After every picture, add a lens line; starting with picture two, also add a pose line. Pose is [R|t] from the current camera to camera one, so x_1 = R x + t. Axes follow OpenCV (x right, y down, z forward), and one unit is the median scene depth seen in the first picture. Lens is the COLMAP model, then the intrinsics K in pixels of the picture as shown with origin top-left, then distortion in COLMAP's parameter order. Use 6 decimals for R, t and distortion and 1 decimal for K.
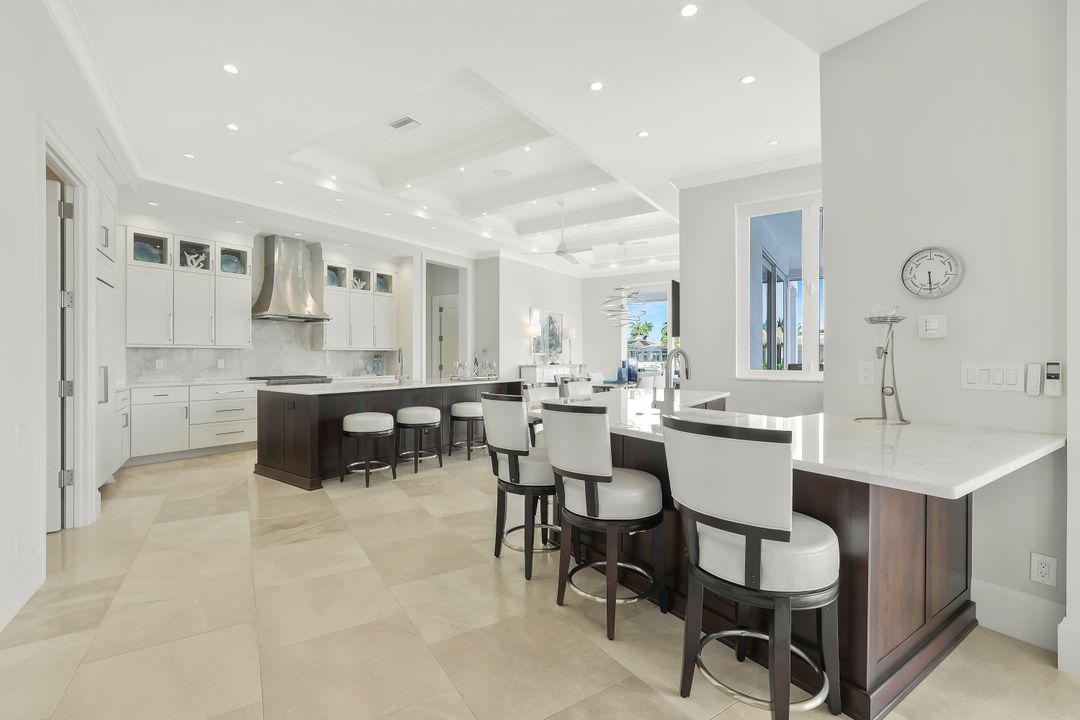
lens RADIAL K [[462.8, 0, 540.0], [0, 462.8, 360.0], [0, 0, 1]] dist [0.001355, 0.000433]
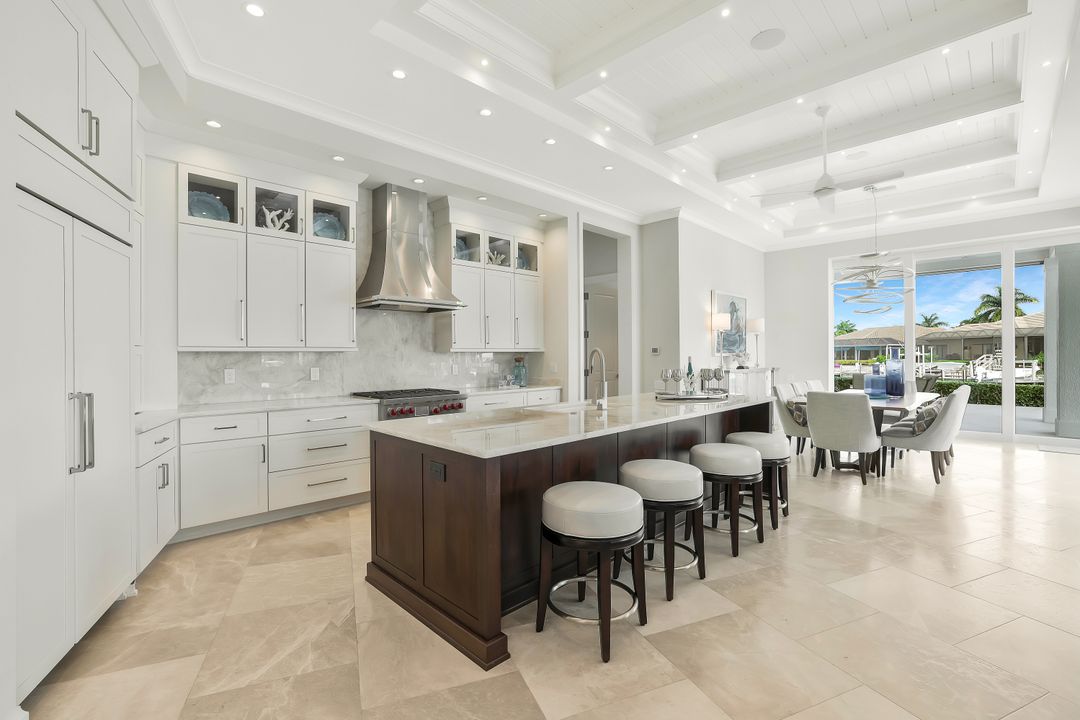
lens RADIAL K [[476.5, 0, 558.4], [0, 476.5, 358.0], [0, 0, 1]] dist [-0.001518, -0.000168]
pose [[0.989307, -0.005613, -0.145739, -0.214557], [0.005638, 0.999984, -0.000238, -0.012328], [0.145738, -0.000586, 0.989323, 0.331054]]
